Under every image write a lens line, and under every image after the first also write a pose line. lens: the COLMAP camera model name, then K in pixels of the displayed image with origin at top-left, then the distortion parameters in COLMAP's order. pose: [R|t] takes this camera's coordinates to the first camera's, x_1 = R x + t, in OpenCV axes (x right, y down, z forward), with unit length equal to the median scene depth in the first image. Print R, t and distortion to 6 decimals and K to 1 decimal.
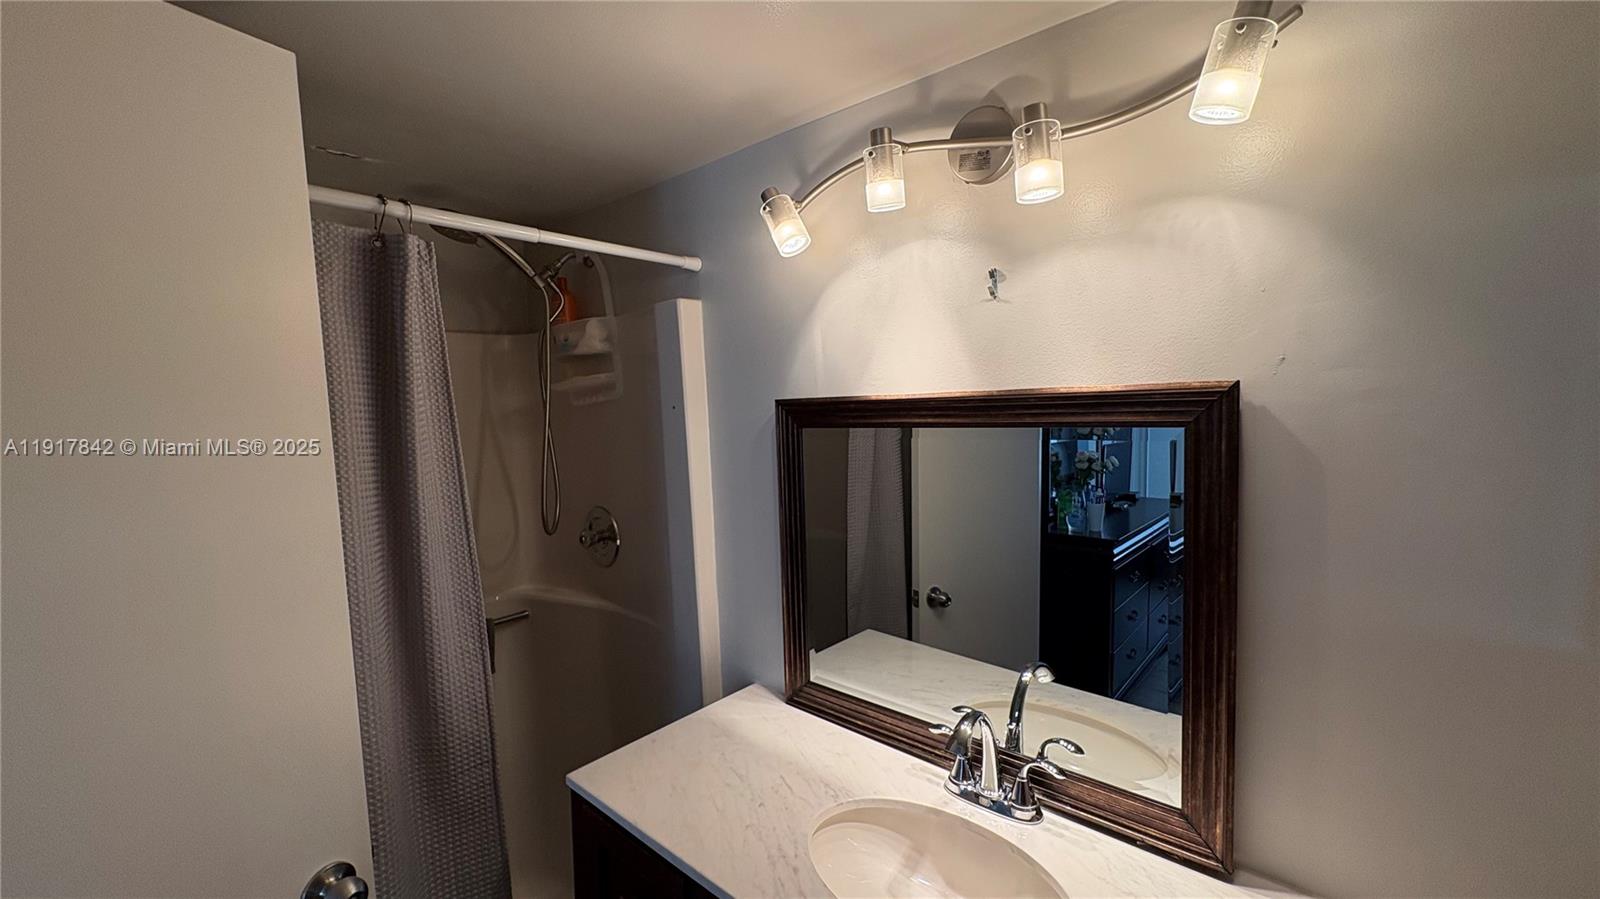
lens RADIAL K [[634.8, 0, 799.5], [0, 634.8, 456.1], [0, 0, 1]] dist [0.001587, -0.000252]
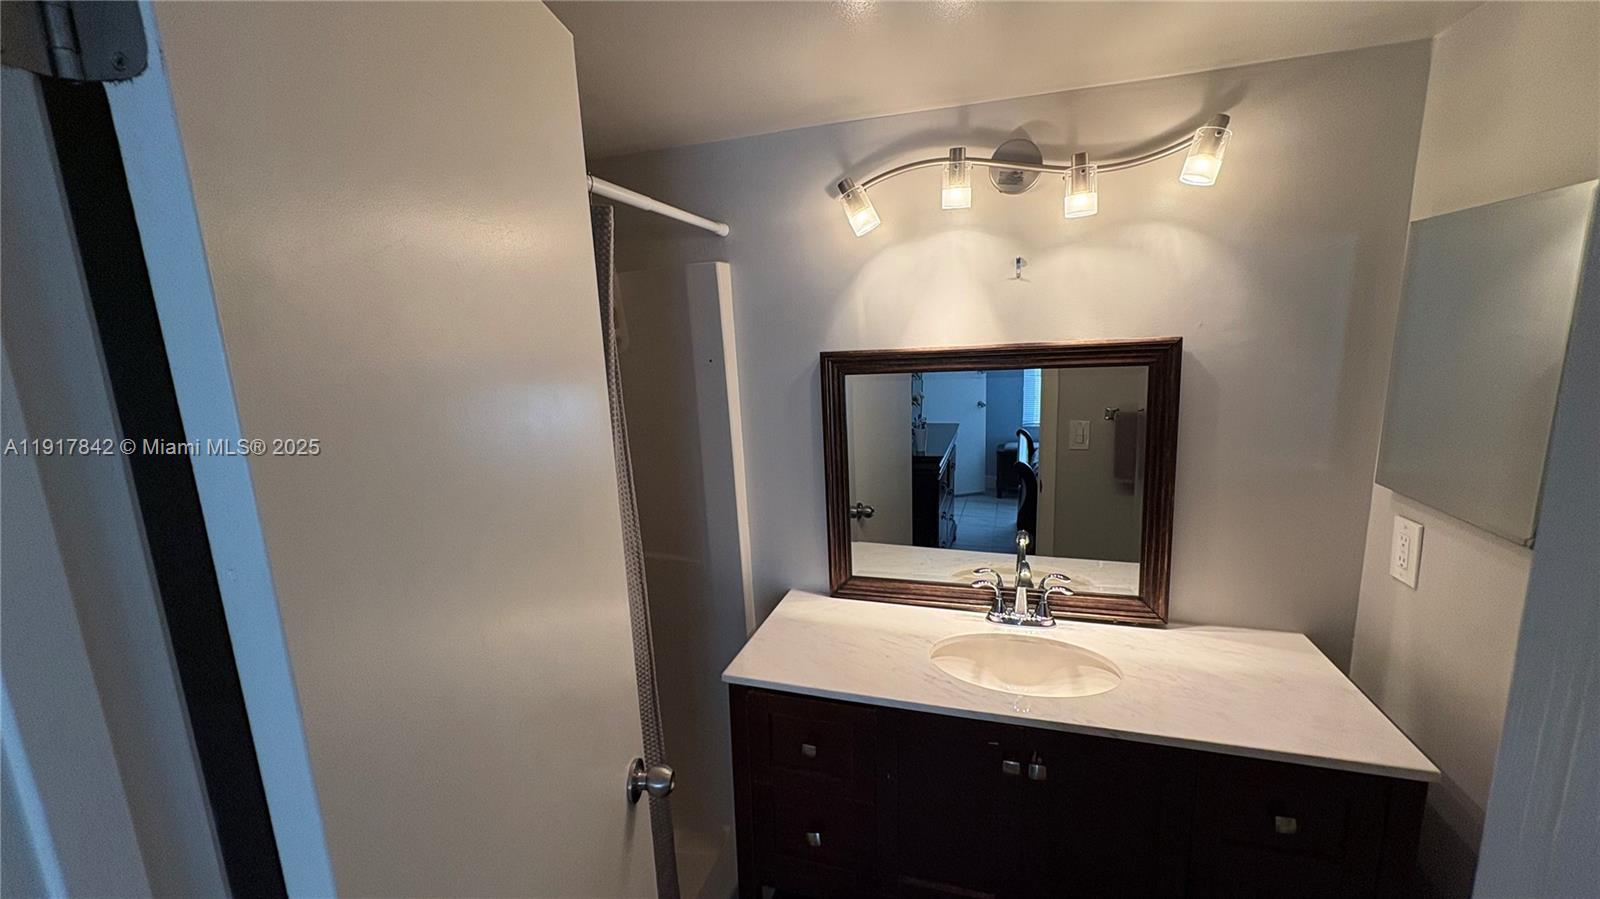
lens RADIAL K [[634.8, 0, 805.1], [0, 634.8, 450.0], [0, 0, 1]] dist [0.001587, -0.000252]
pose [[0.919413, -0.088273, 0.383259, -0.708172], [0.054001, 0.993591, 0.099302, -0.033534], [-0.389568, -0.070603, 0.918288, -0.143527]]
